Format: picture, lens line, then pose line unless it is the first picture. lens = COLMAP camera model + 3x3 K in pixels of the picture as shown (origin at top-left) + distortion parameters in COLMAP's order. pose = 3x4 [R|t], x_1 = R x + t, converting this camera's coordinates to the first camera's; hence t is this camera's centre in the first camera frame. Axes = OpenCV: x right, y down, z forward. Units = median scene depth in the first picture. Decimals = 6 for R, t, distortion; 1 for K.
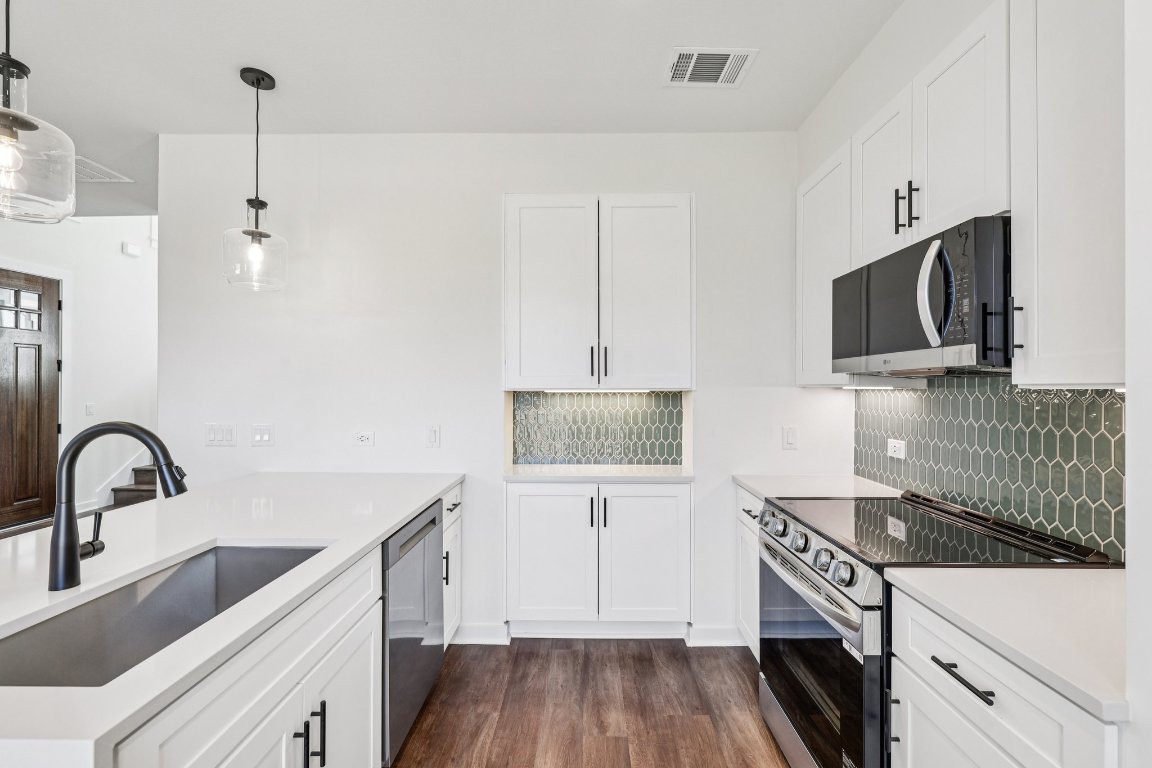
lens RADIAL K [[484.4, 0, 580.6], [0, 484.4, 383.3], [0, 0, 1]] dist [-0.001240, -0.000243]
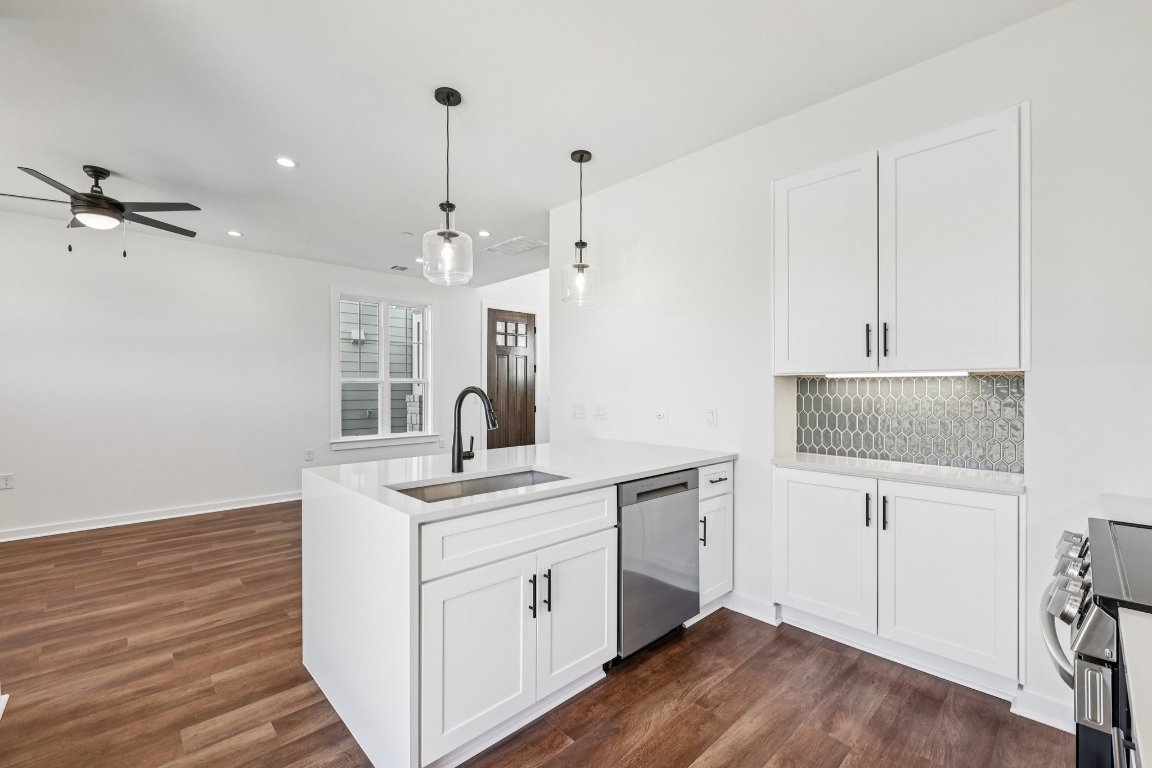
lens RADIAL K [[488.0, 0, 579.7], [0, 488.0, 386.8], [0, 0, 1]] dist [0.000663, 0.000602]
pose [[0.700319, -0.000712, -0.713829, 0.332907], [0.004106, 0.999987, 0.003031, 0.038973], [0.713818, -0.005053, 0.700313, -0.005853]]
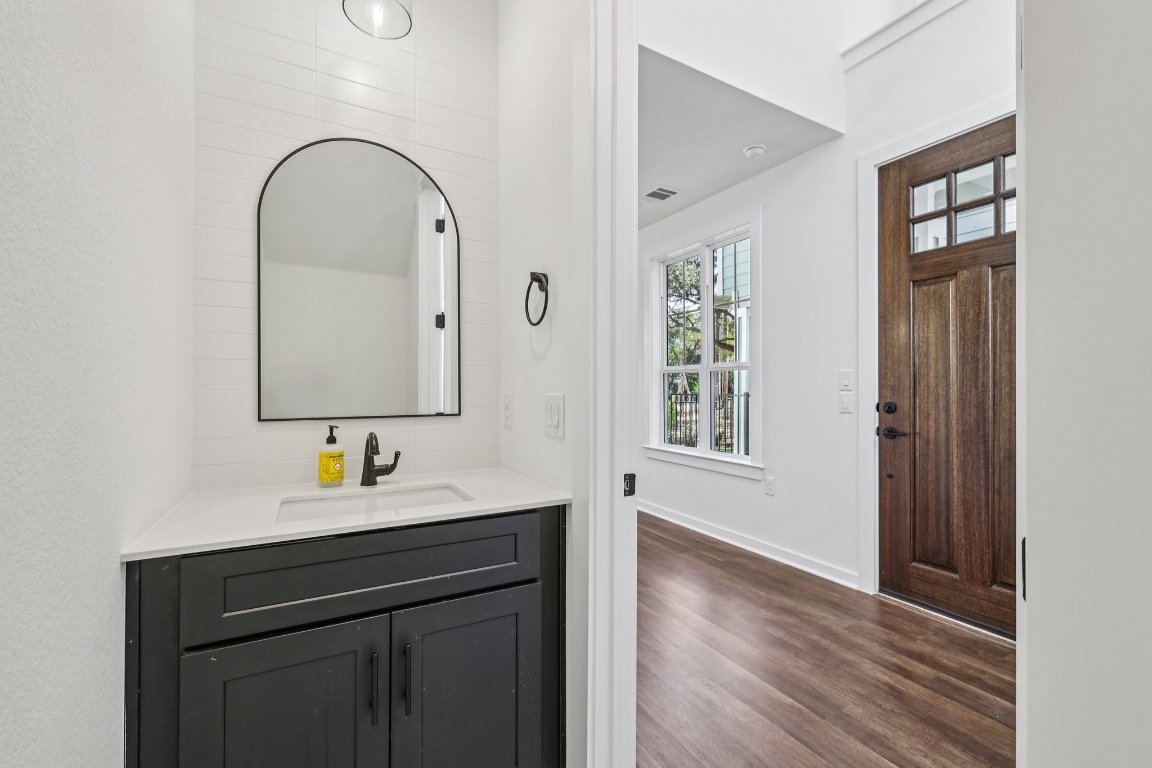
lens RADIAL K [[488.0, 0, 579.7], [0, 488.0, 386.8], [0, 0, 1]] dist [0.000663, 0.000602]
pose [[-0.869680, -0.005664, -0.493583, -1.129797], [0.000219, 0.999930, -0.011861, 0.099542], [0.493616, -0.010423, -0.869618, 2.526777]]
